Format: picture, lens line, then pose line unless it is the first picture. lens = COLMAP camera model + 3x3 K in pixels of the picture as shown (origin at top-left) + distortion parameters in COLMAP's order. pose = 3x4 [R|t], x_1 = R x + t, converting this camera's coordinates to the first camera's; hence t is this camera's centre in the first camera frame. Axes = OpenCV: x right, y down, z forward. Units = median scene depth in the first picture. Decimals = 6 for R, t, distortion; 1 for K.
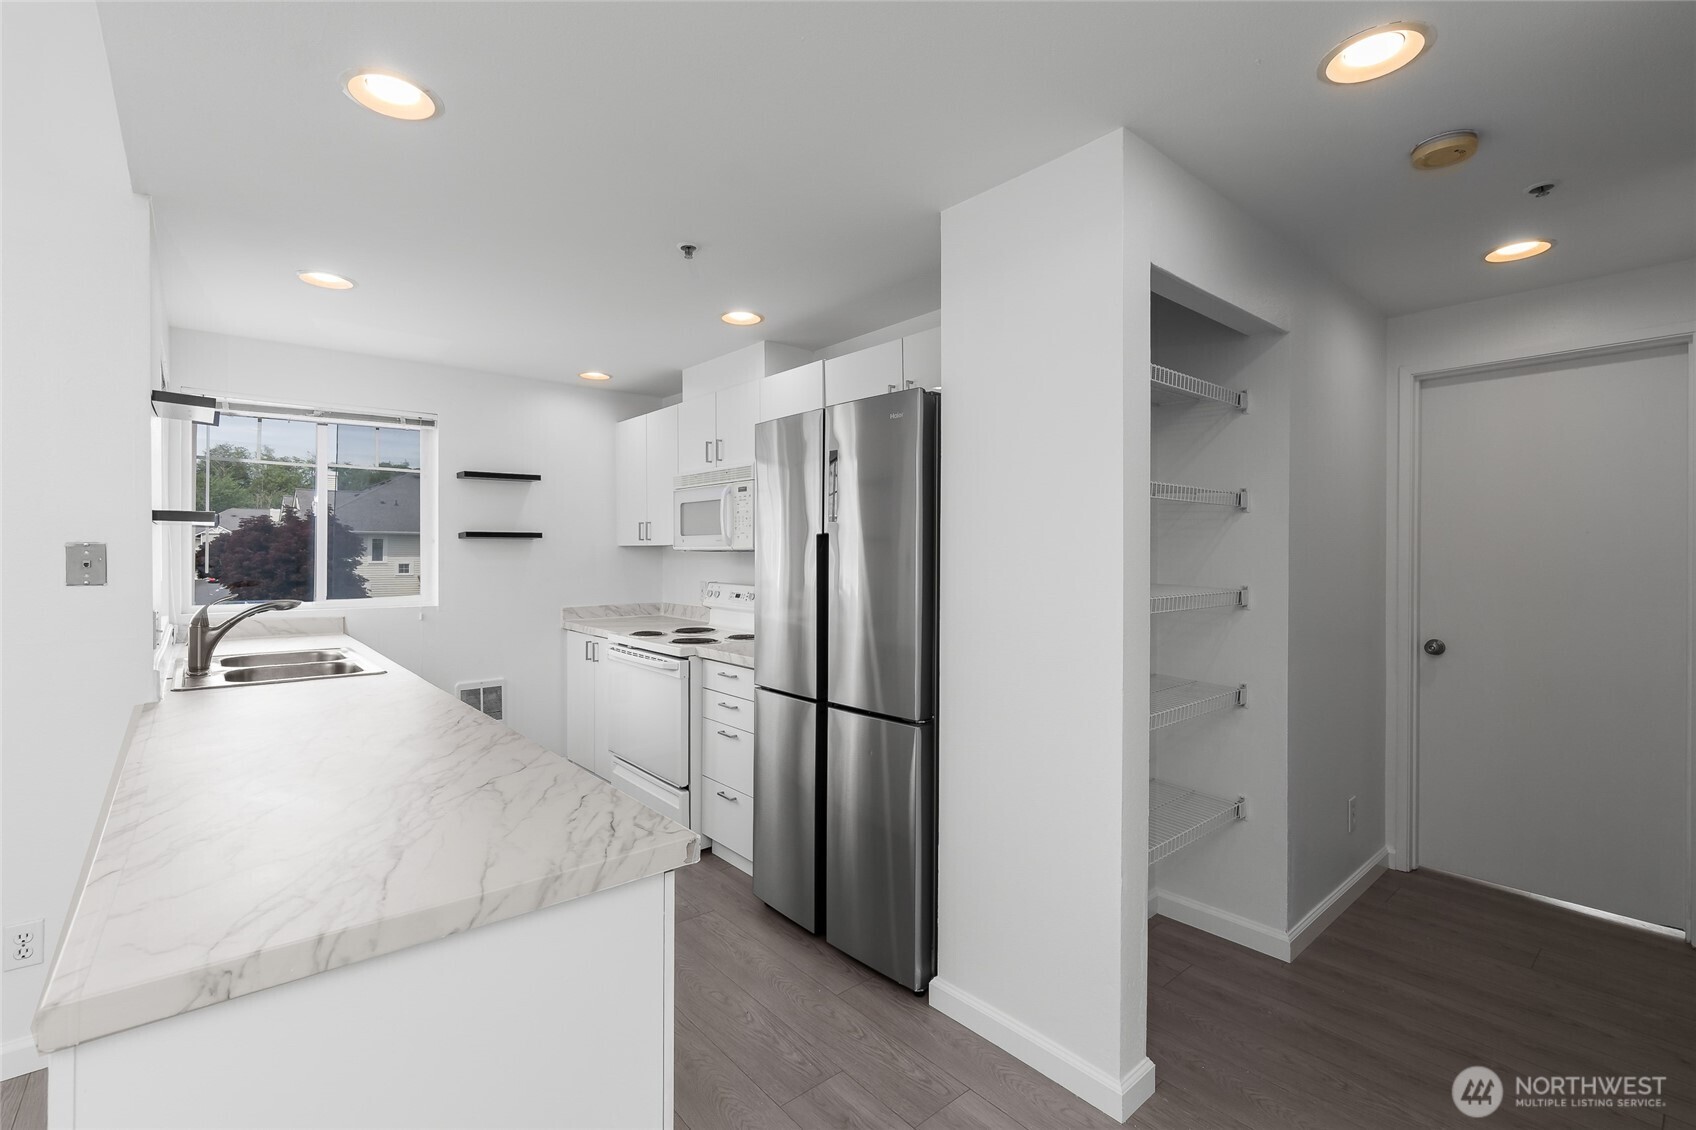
lens RADIAL K [[739.7, 0, 850.5], [0, 739.7, 563.0], [0, 0, 1]] dist [-0.004584, 0.000291]
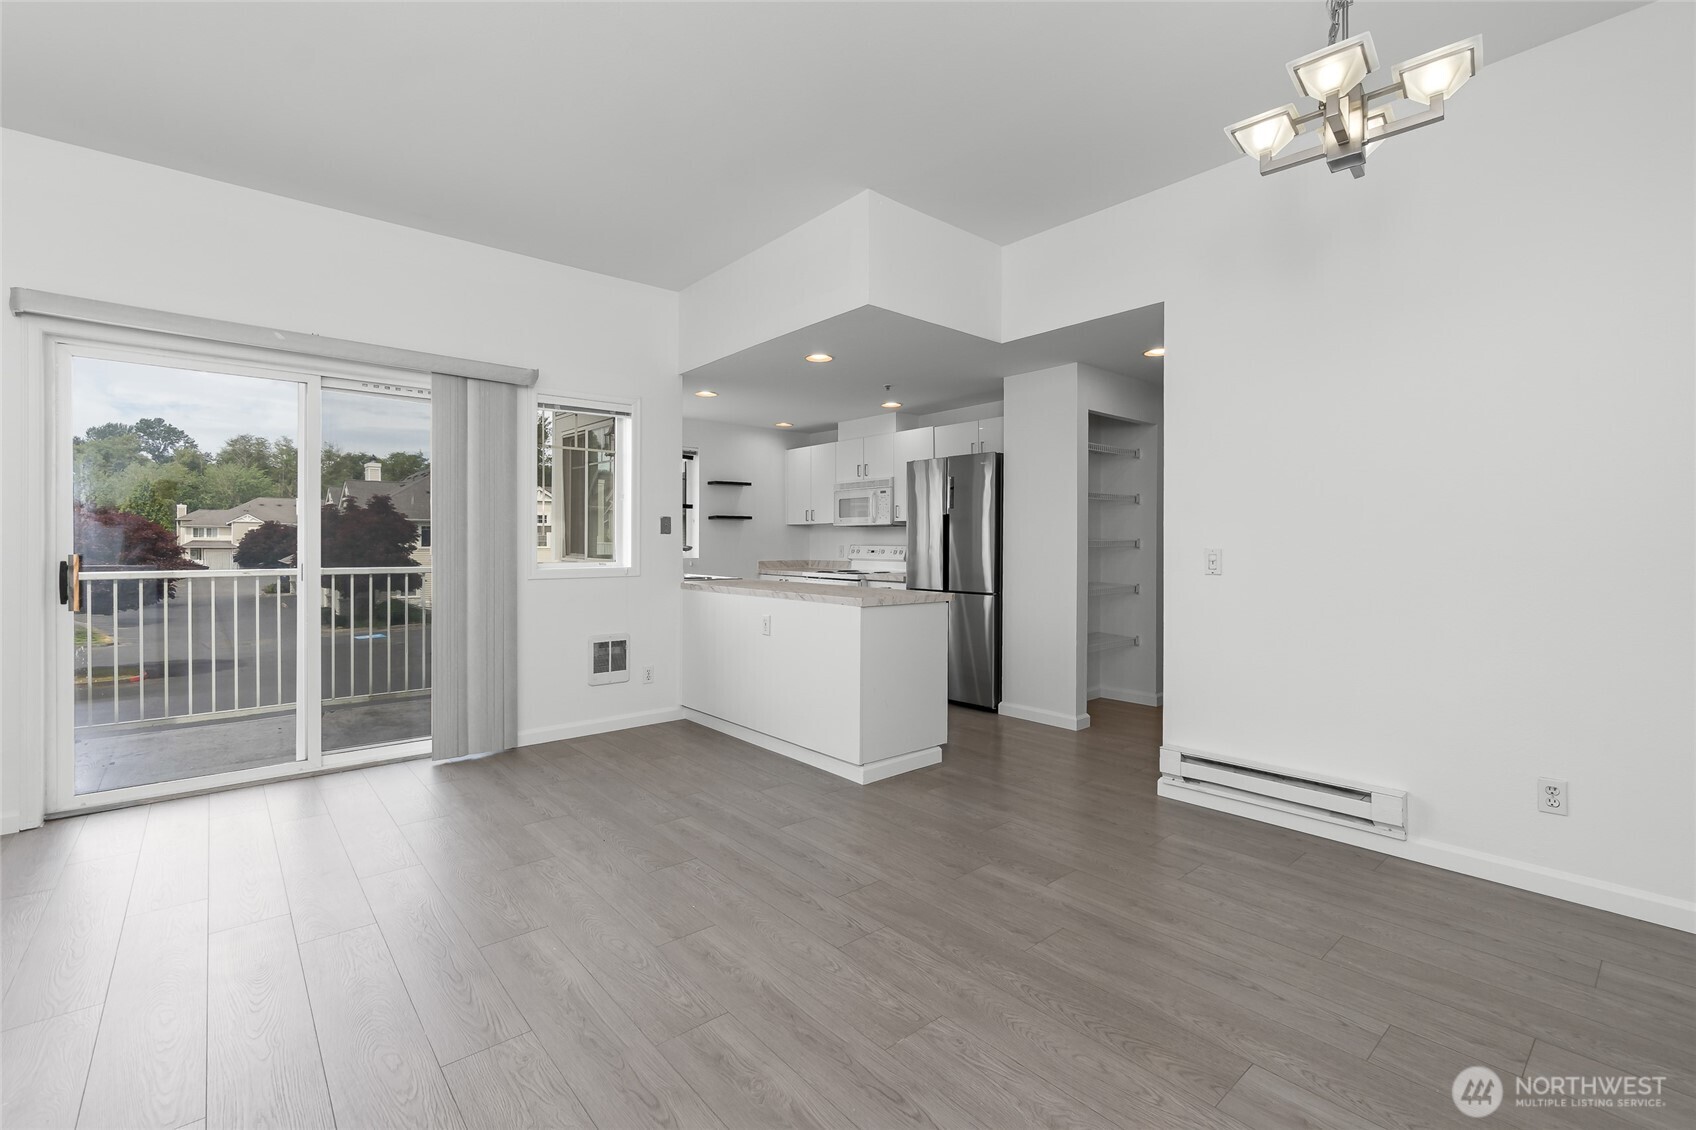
lens RADIAL K [[739.7, 0, 845.7], [0, 739.7, 543.3], [0, 0, 1]] dist [-0.004584, 0.000291]
pose [[0.999927, 0.001556, -0.012023, -0.194632], [-0.001709, 0.999918, -0.012663, 0.046491], [0.012003, 0.012683, 0.999848, -0.755607]]
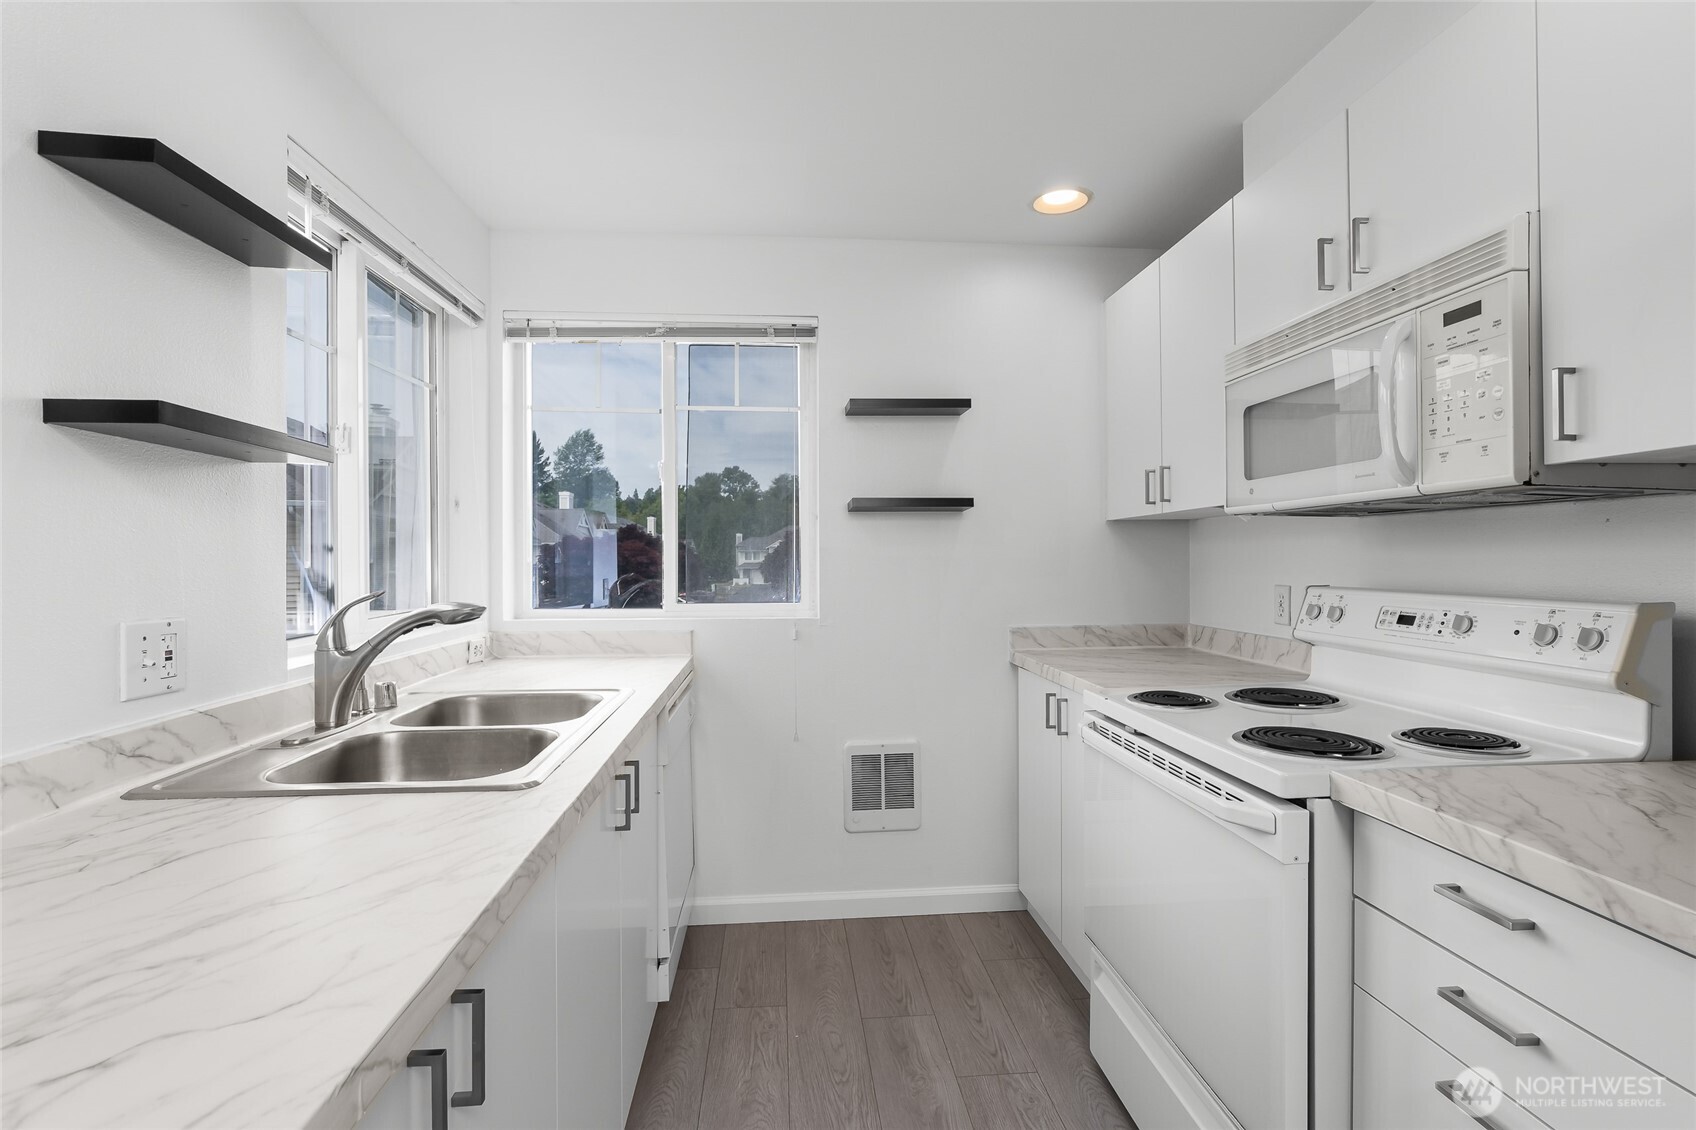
lens RADIAL K [[788.6, 0, 840.8], [0, 788.6, 563.6], [0, 0, 1]] dist [-0.006651, 0.001820]
pose [[0.805390, -0.006682, -0.592708, -0.146122], [0.001041, 0.999951, -0.009858, 0.018134], [0.592744, 0.007322, 0.805357, 0.477767]]
